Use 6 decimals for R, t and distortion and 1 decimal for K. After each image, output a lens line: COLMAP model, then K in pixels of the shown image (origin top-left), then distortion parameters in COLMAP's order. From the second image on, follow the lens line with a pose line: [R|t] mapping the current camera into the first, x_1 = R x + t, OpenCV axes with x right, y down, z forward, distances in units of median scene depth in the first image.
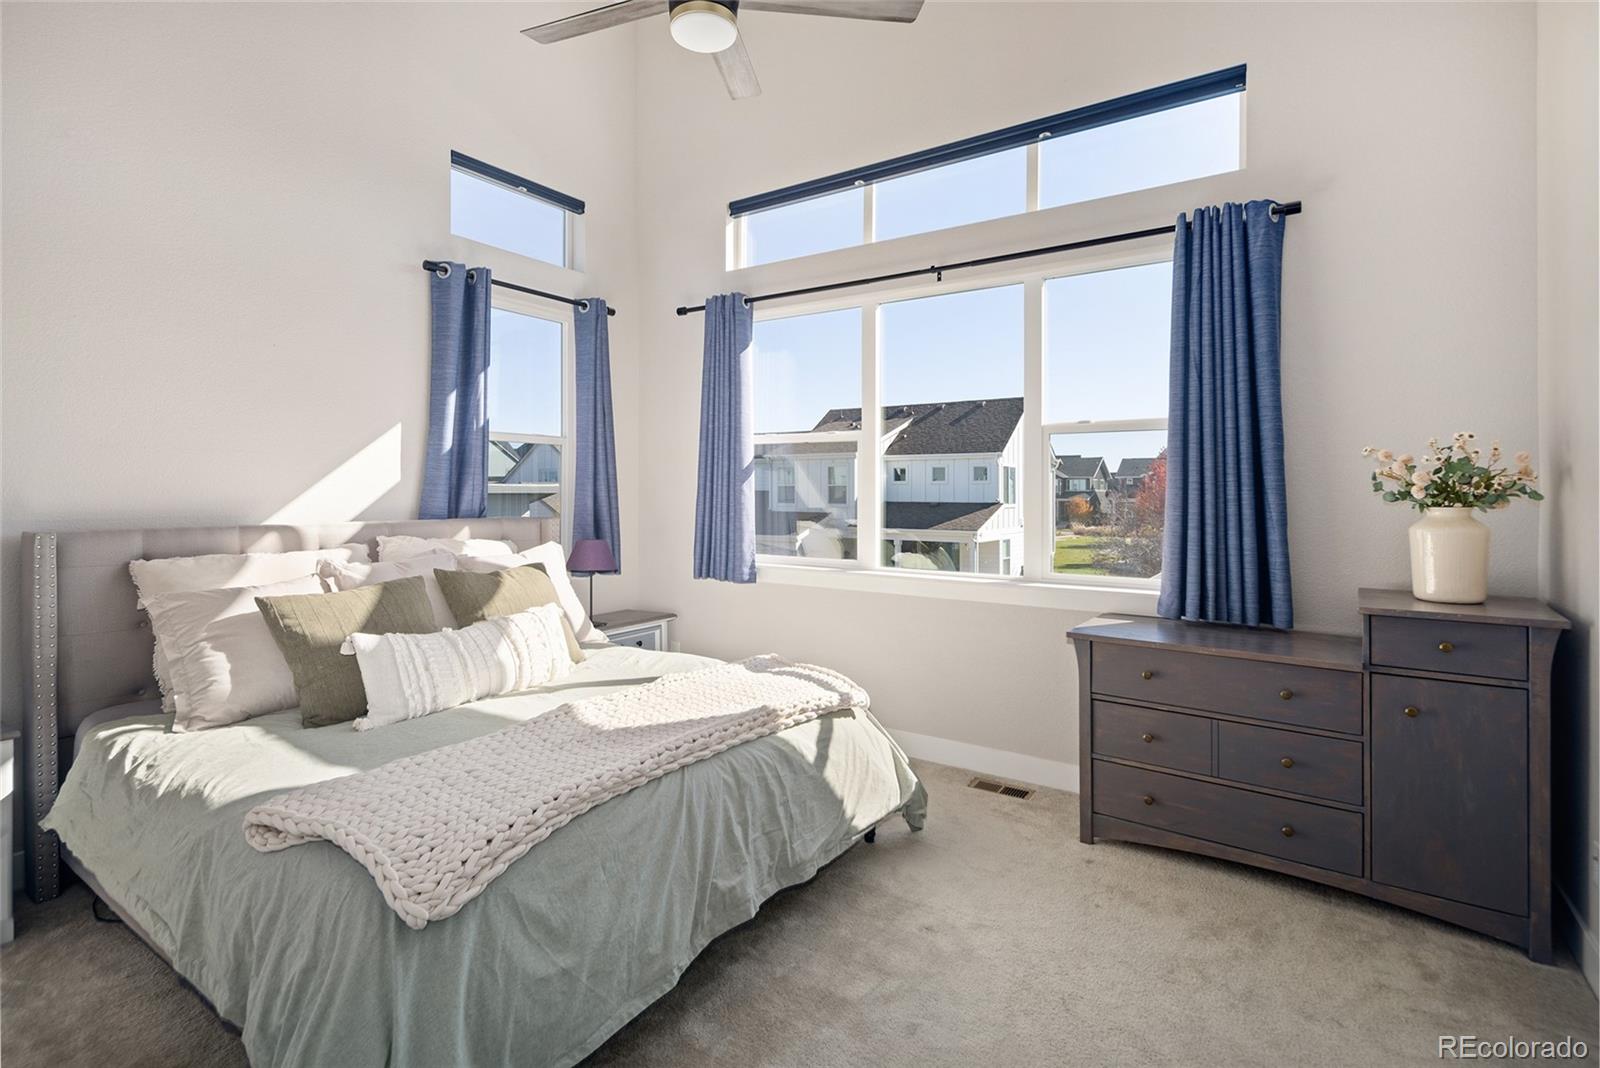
lens RADIAL K [[771.3, 0, 708.0], [0, 771.3, 491.0], [0, 0, 1]] dist [0.000973, -0.001116]
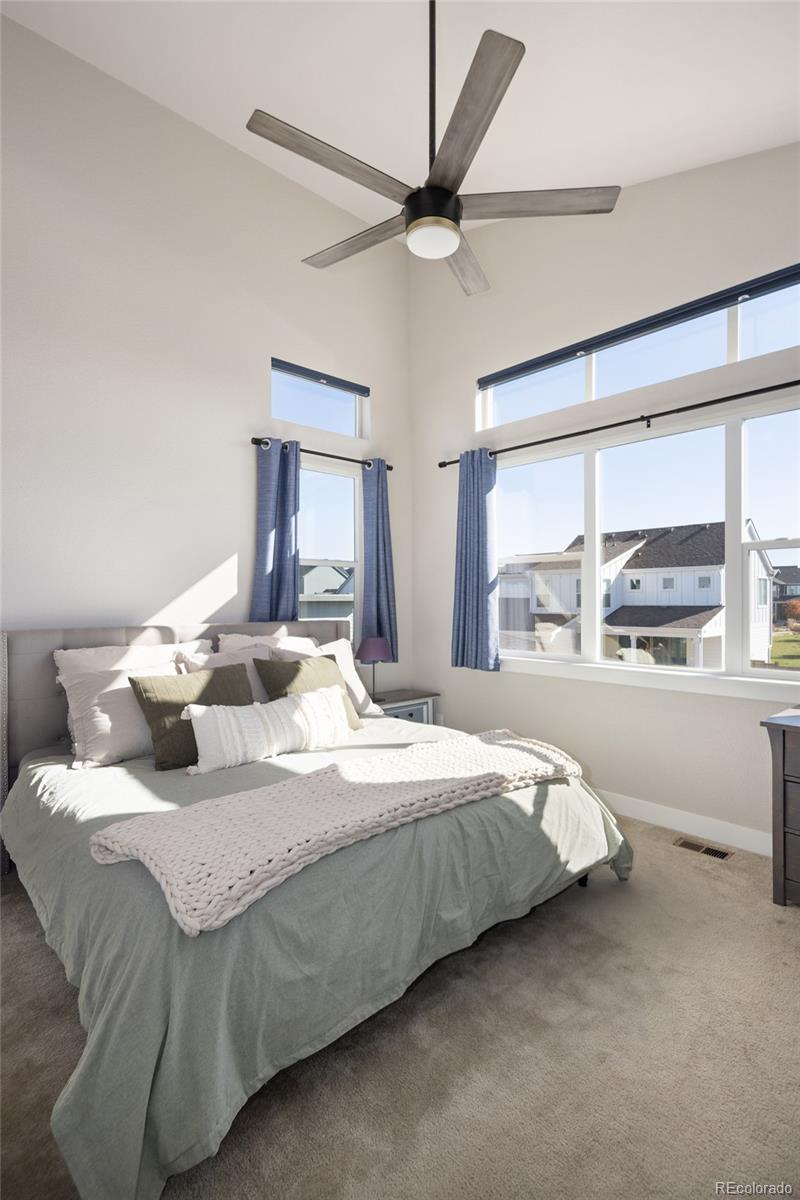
lens RADIAL K [[553.4, 0, 377.1], [0, 553.4, 599.0], [0, 0, 1]] dist [0.000055, -0.005789]
pose [[0.979752, -0.005445, -0.200141, 0.069045], [0.005970, 0.999980, 0.002020, -0.007391], [0.200126, -0.003174, 0.979765, 0.072172]]
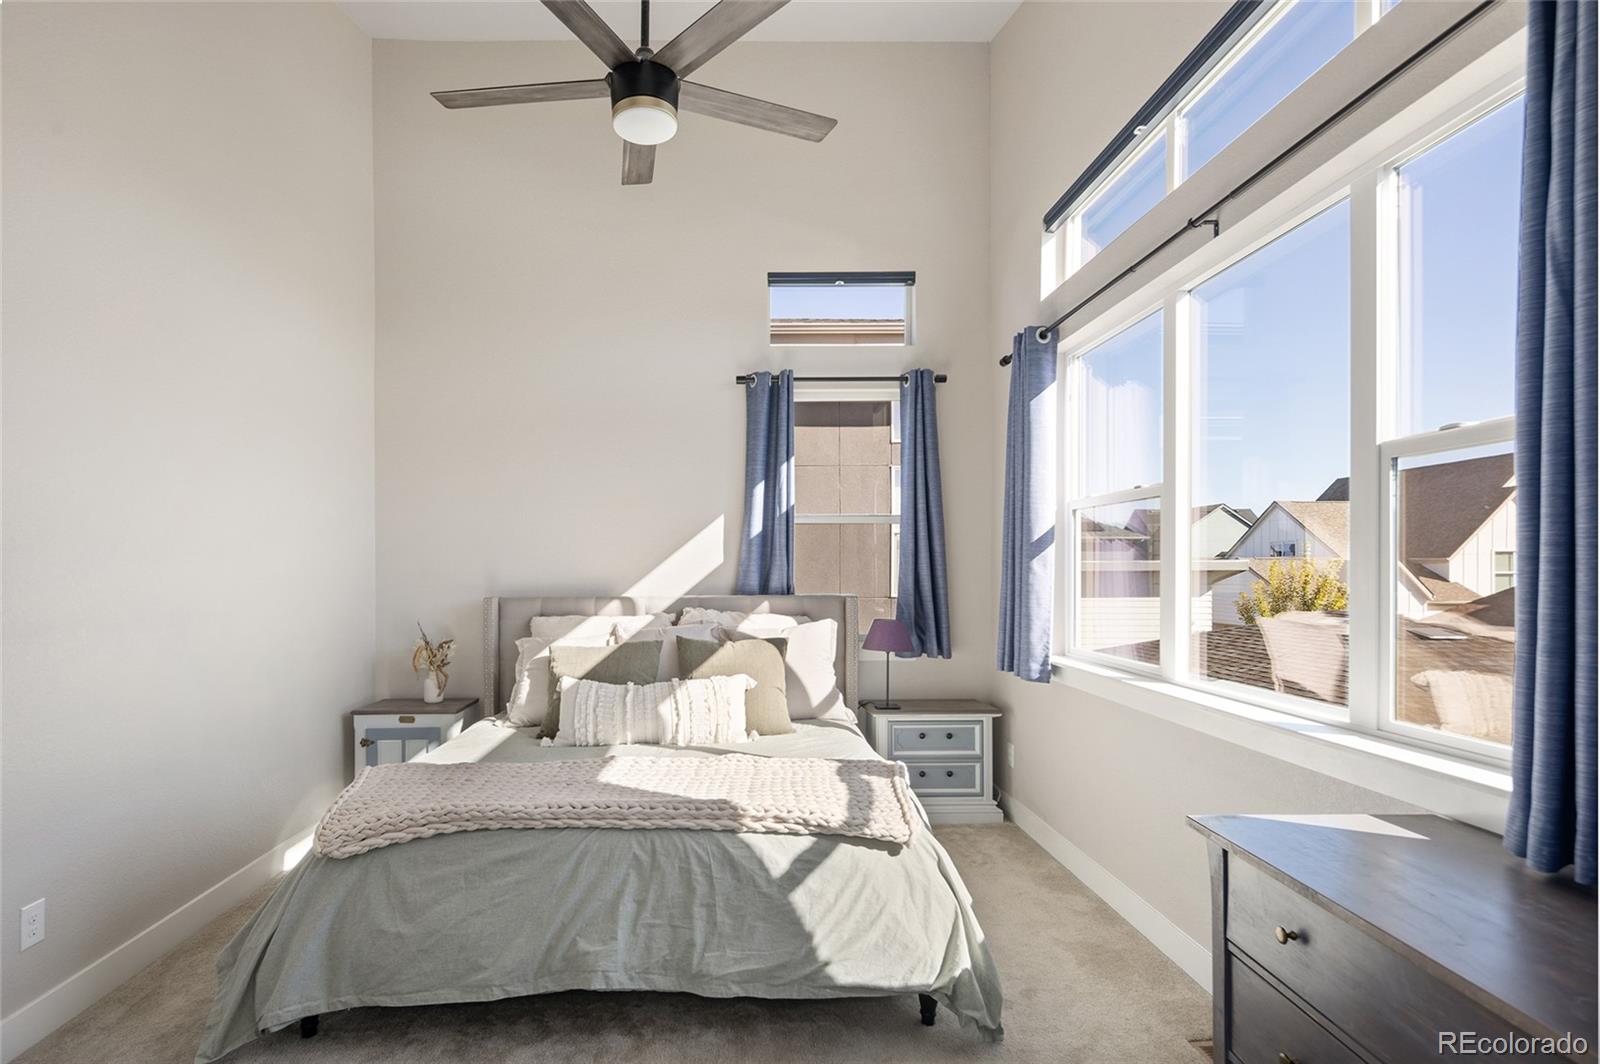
lens RADIAL K [[761.5, 0, 796.1], [0, 761.5, 568.5], [0, 0, 1]] dist [-0.000554, -0.000397]
pose [[0.610542, -0.007544, -0.791948, 0.764223], [0.007411, 0.999965, -0.003812, 0.001510], [0.791949, -0.003542, 0.610577, 0.447745]]
